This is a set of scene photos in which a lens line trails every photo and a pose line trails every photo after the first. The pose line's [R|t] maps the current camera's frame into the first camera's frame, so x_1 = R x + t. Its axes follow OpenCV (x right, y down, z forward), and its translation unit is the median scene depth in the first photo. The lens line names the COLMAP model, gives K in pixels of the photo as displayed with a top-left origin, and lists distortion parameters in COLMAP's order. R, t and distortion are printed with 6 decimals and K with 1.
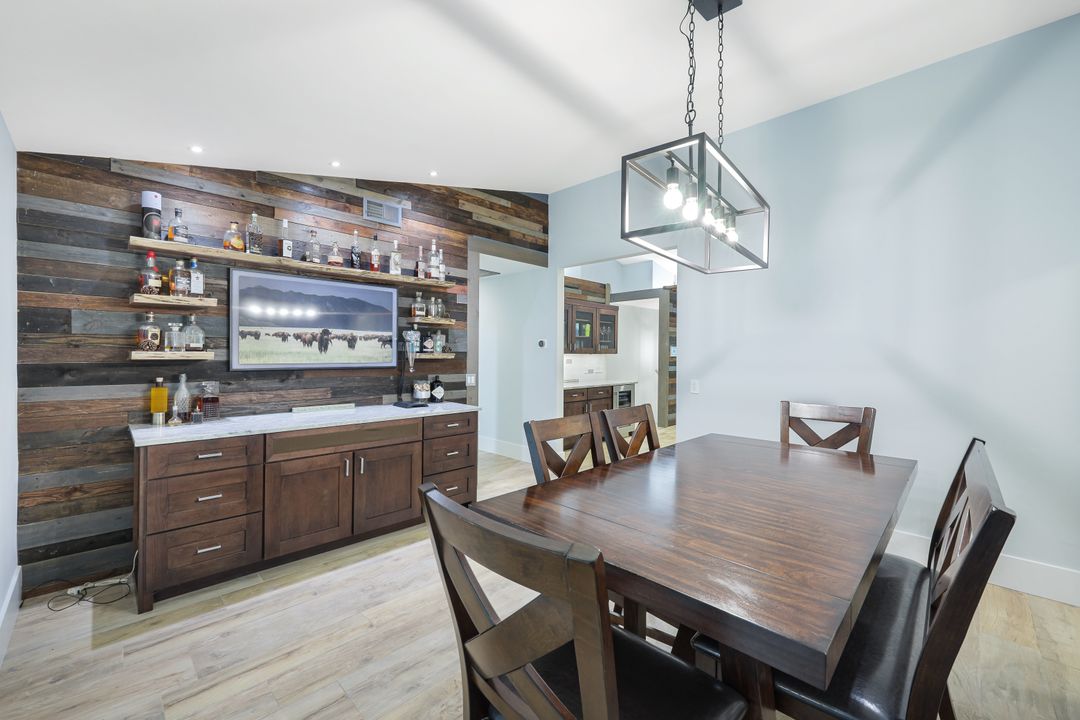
lens RADIAL K [[439.7, 0, 537.2], [0, 439.7, 350.1], [0, 0, 1]] dist [0.004384, -0.000342]
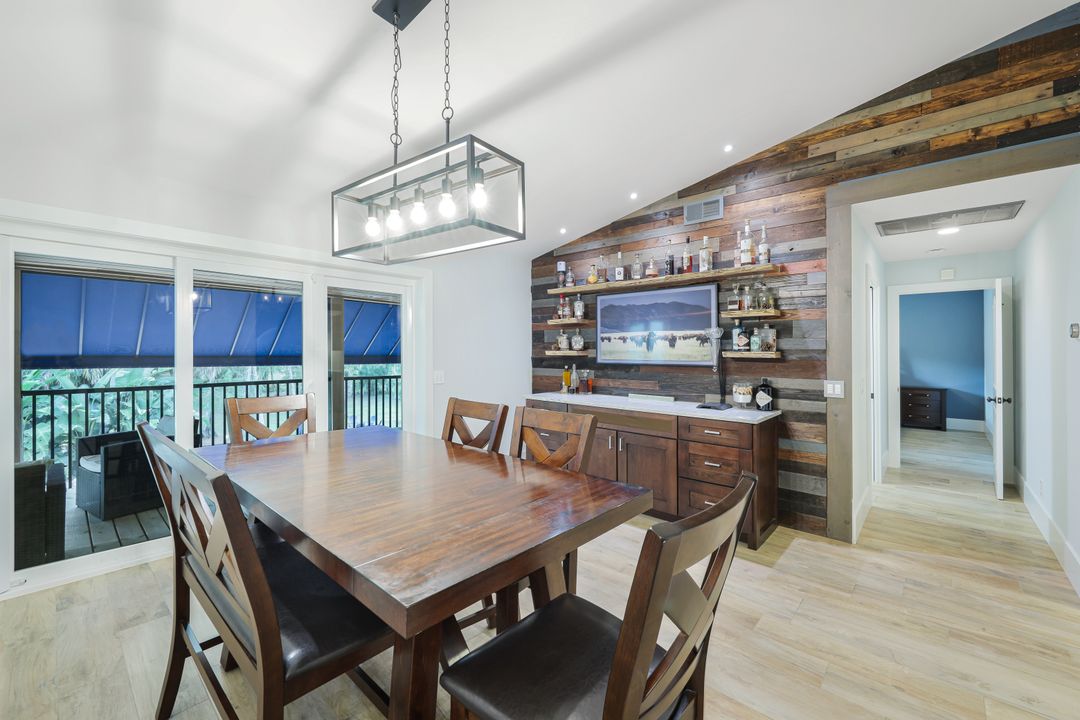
lens RADIAL K [[439.7, 0, 537.9], [0, 439.7, 360.7], [0, 0, 1]] dist [0.004384, -0.000342]
pose [[0.049986, 0.011349, -0.998685, 0.678534], [0.001406, 0.999934, 0.011434, 0.016638], [0.998749, -0.001976, 0.049966, 0.614834]]
